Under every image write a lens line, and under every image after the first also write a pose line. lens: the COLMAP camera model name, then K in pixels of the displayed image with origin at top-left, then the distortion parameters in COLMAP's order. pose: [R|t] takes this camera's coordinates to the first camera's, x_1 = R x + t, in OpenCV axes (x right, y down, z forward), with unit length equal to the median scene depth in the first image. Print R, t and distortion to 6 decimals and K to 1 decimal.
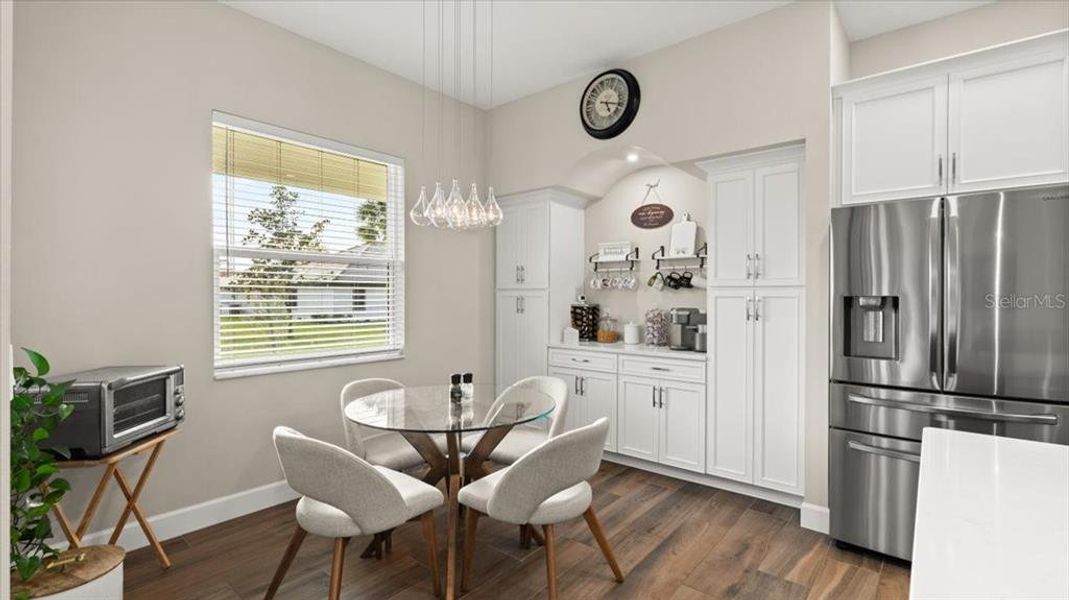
lens RADIAL K [[490.7, 0, 549.7], [0, 490.7, 299.2], [0, 0, 1]] dist [0.008623, 0.000164]
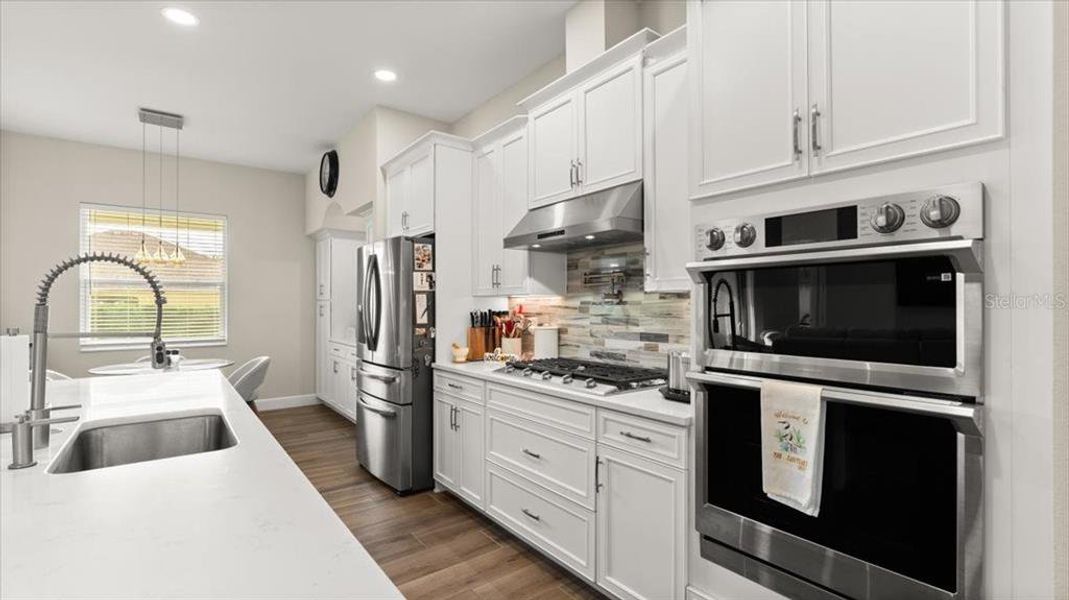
lens RADIAL K [[479.0, 0, 541.0], [0, 479.0, 302.8], [0, 0, 1]] dist [-0.000074, -0.000104]
pose [[0.973407, -0.003883, -0.229051, 1.111725], [0.000719, 0.999903, -0.013894, 0.008966], [0.229083, 0.013359, 0.973315, -0.265048]]
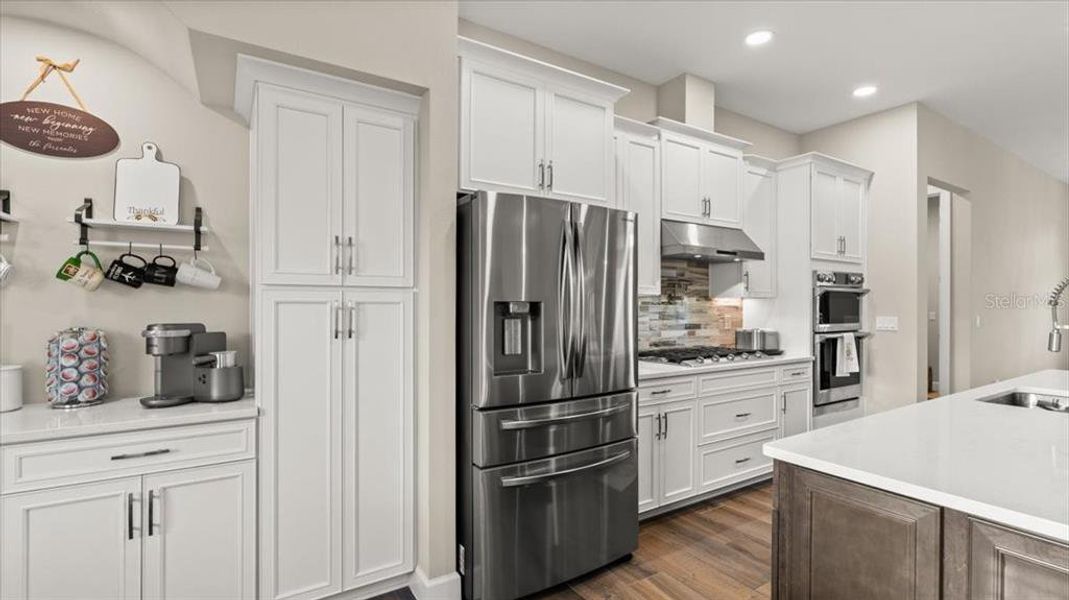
lens RADIAL K [[486.5, 0, 533.4], [0, 486.5, 305.0], [0, 0, 1]] dist [-0.001645, -0.000110]
pose [[0.319630, -0.001687, 0.947541, -0.099843], [0.005455, 0.999985, -0.000060, 0.000129], [-0.947527, 0.005188, 0.319635, 0.497287]]
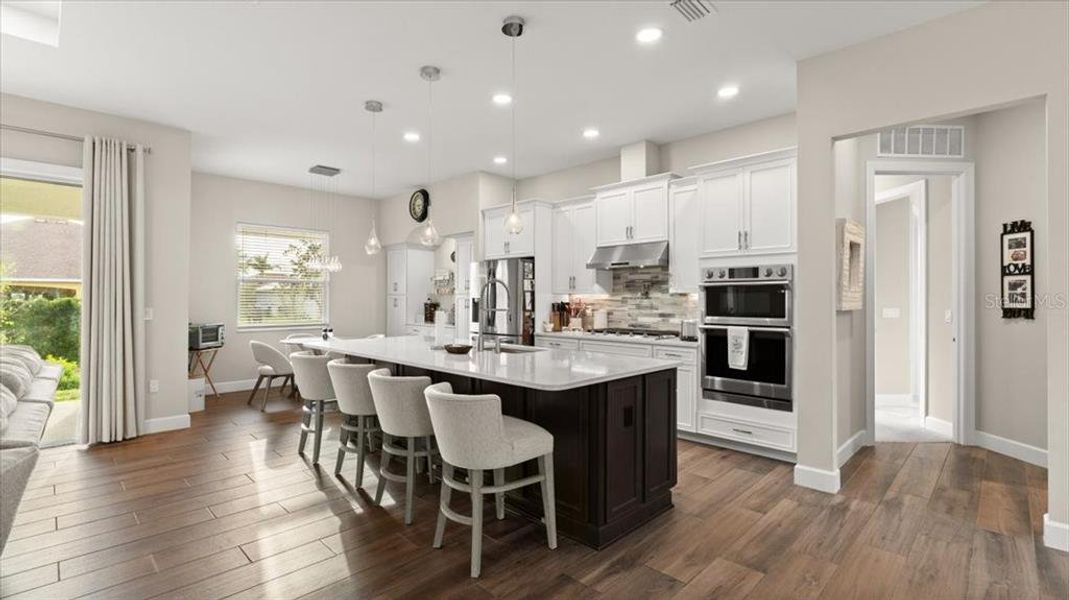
lens RADIAL K [[484.6, 0, 538.5], [0, 484.6, 298.8], [0, 0, 1]] dist [0.006020, 0.000368]
pose [[0.996128, 0.000218, -0.087914, 0.842449], [-0.000917, 0.999968, -0.007918, 0.013319], [0.087910, 0.007968, 0.996097, -1.050689]]
